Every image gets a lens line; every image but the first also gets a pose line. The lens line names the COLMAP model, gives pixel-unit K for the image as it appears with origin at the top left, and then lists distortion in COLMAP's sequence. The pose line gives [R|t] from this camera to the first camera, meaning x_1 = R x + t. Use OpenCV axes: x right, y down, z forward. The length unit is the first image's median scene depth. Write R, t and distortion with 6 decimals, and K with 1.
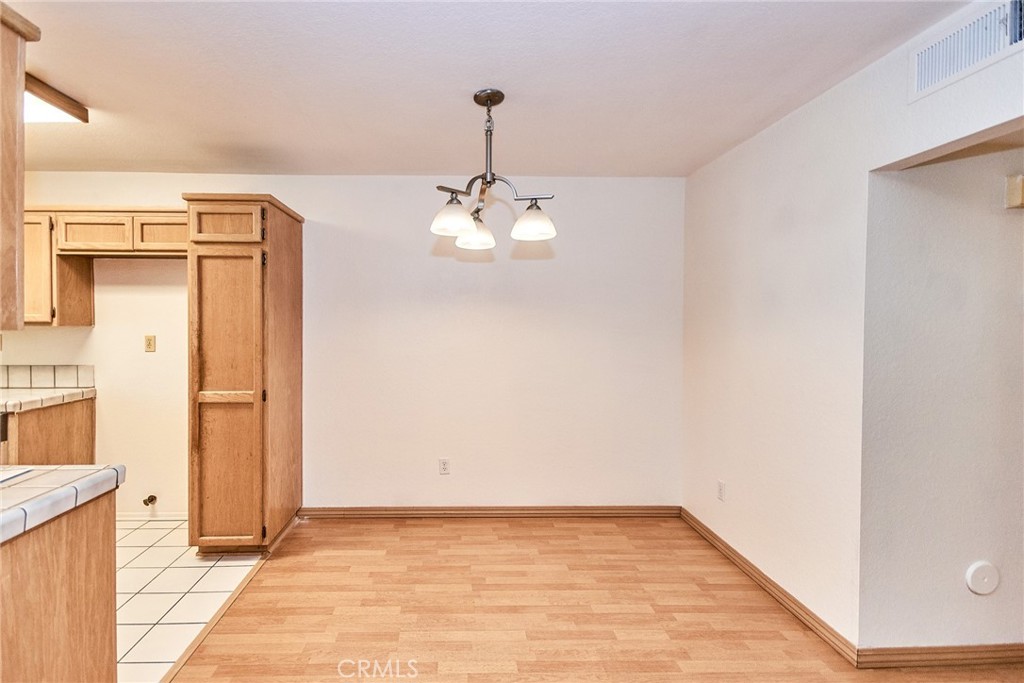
lens RADIAL K [[448.6, 0, 484.3], [0, 448.6, 328.1], [0, 0, 1]] dist [0.001682, -0.002037]
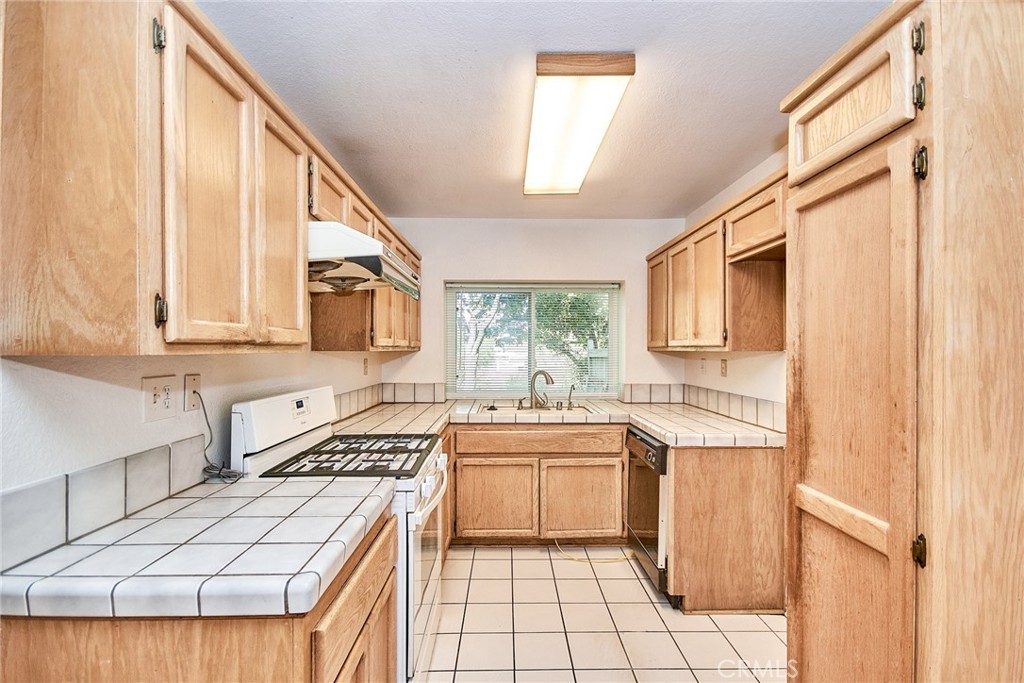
lens RADIAL K [[448.6, 0, 482.5], [0, 448.6, 346.8], [0, 0, 1]] dist [0.001682, -0.002037]
pose [[-0.060534, -0.007749, -0.998136, -0.118561], [-0.007122, 0.999948, -0.007331, -0.003440], [0.998141, 0.006665, -0.060586, 0.679298]]
